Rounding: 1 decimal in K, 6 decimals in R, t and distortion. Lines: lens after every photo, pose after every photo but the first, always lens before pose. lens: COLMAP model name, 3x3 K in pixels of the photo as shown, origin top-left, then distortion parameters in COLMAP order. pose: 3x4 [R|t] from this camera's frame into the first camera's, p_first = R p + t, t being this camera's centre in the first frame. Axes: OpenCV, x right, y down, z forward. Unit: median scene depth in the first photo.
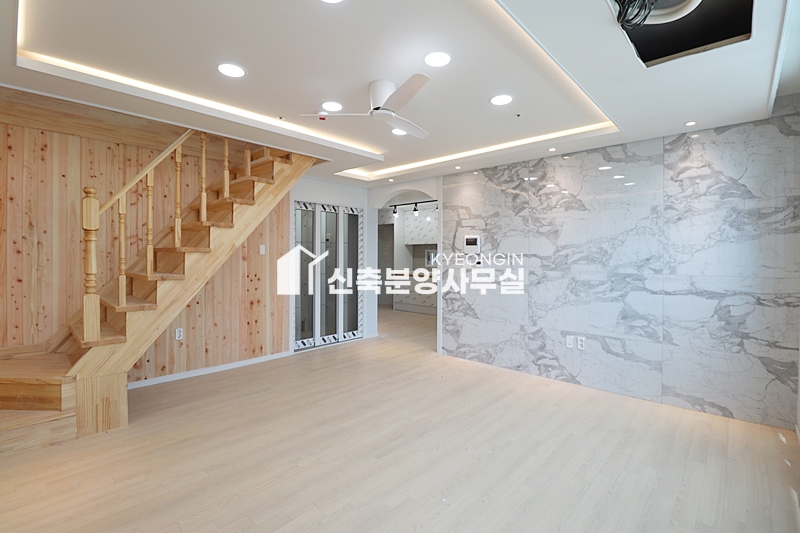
lens RADIAL K [[371.7, 0, 395.2], [0, 371.7, 254.4], [0, 0, 1]] dist [-0.007895, -0.004027]
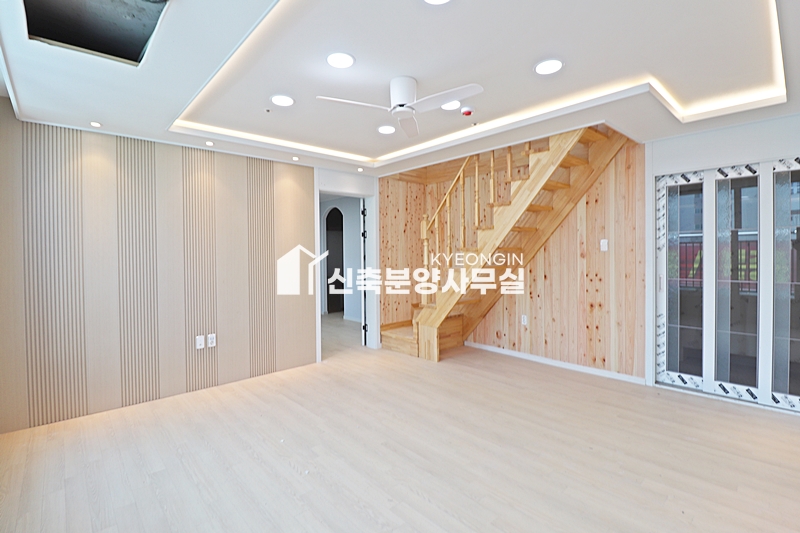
lens RADIAL K [[371.7, 0, 393.7], [0, 371.7, 252.3], [0, 0, 1]] dist [-0.007895, -0.004027]
pose [[-0.086310, -0.007116, -0.996243, 0.589736], [0.013016, 0.999881, -0.008270, 0.004410], [0.996183, -0.013681, -0.086207, 0.654999]]
